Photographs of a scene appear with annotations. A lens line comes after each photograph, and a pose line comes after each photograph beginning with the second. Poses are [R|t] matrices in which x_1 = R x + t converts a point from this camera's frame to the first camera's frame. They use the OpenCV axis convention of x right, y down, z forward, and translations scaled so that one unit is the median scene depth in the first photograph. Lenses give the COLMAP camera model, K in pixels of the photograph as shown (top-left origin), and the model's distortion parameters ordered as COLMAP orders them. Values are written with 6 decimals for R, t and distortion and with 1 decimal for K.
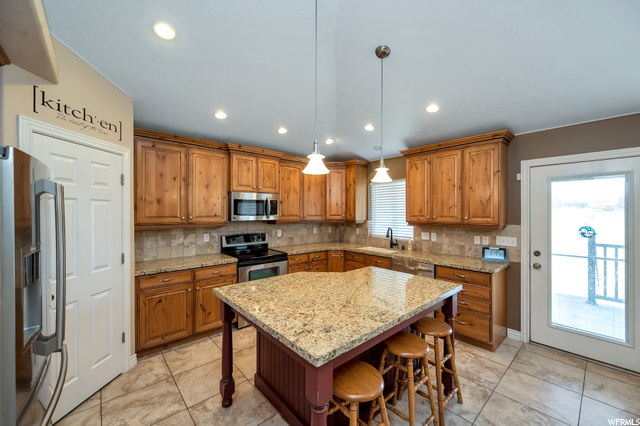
lens RADIAL K [[254.1, 0, 320.0], [0, 254.1, 213.0], [0, 0, 1]] dist [-0.000800, -0.000037]
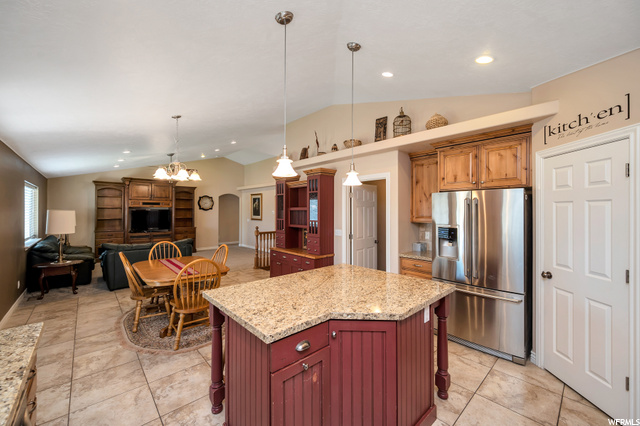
lens RADIAL K [[256.5, 0, 320.4], [0, 256.5, 207.4], [0, 0, 1]] dist [0.001555, 0.000163]
pose [[-0.999885, -0.002164, -0.015042, 0.094354], [-0.002034, 0.999961, -0.008640, -0.010042], [0.015060, -0.008608, -0.999850, 1.233825]]
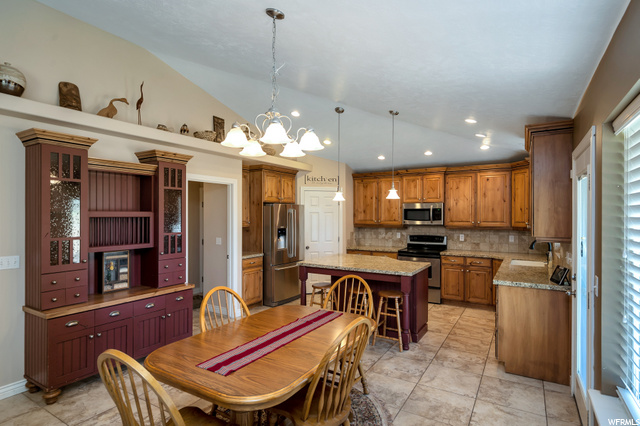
lens RADIAL K [[340.0, 0, 316.8], [0, 340.0, 215.4], [0, 0, 1]] dist [-0.004453, -0.000496]
pose [[0.290202, 0.001109, -0.956965, 1.375383], [-0.005714, 0.999984, -0.000574, -0.013956], [0.956948, 0.005634, 0.290203, -0.013530]]
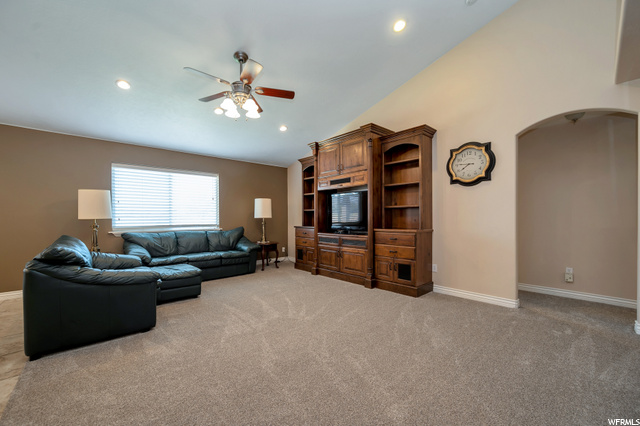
lens RADIAL K [[263.5, 0, 308.5], [0, 263.5, 214.2], [0, 0, 1]] dist [0.000476, 0.000016]
pose [[0.026610, 0.011290, 0.999582, 0.316159], [0.005886, 0.999917, -0.011450, 0.126535], [-0.999629, 0.006188, 0.026542, -1.189202]]
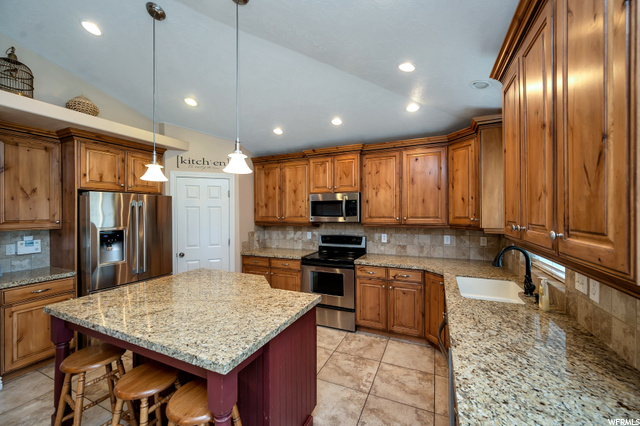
lens RADIAL K [[254.1, 0, 320.0], [0, 254.1, 213.0], [0, 0, 1]] dist [-0.000800, -0.000037]
pose [[0.405355, -0.002170, -0.914157, 0.679338], [0.000992, 0.999998, -0.001934, -0.002640], [0.914159, -0.000123, 0.405356, 0.619891]]
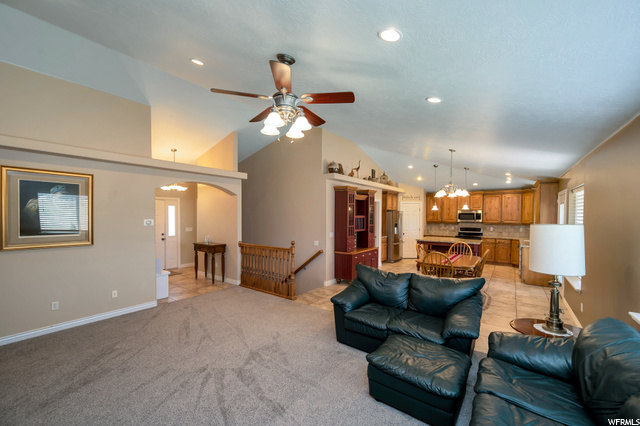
lens RADIAL K [[259.4, 0, 318.1], [0, 259.4, 220.0], [0, 0, 1]] dist [-0.000635, -0.000056]
pose [[0.199293, 0.020740, -0.979720, 2.067518], [-0.008161, 0.999776, 0.019505, -0.025463], [0.979906, 0.004108, 0.199418, -0.985442]]
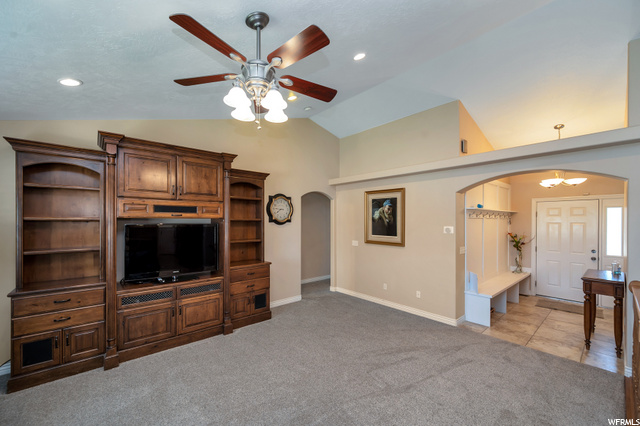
lens RADIAL K [[259.4, 0, 318.1], [0, 259.4, 220.0], [0, 0, 1]] dist [-0.000635, -0.000056]
pose [[-0.999885, -0.002195, 0.015004, 1.166319], [-0.002151, 0.999993, 0.003001, -0.027934], [-0.015010, 0.002968, -0.999883, -0.339892]]
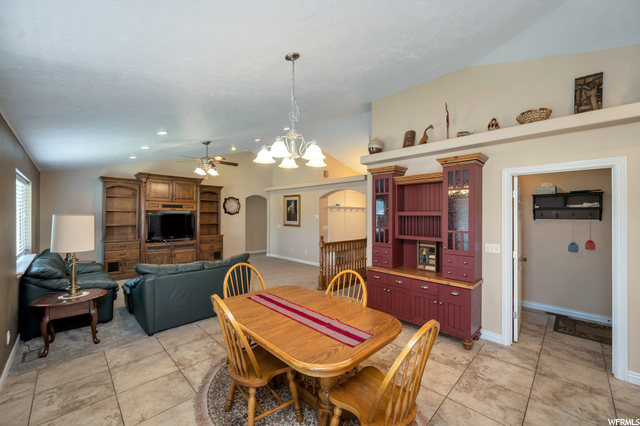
lens RADIAL K [[254.1, 0, 320.0], [0, 254.1, 213.0], [0, 0, 1]] dist [-0.000800, -0.000037]
pose [[-0.998308, -0.004199, -0.058003, 0.673817], [-0.004150, 0.999991, -0.000958, -0.014834], [0.058006, -0.000715, -0.998316, 0.755646]]
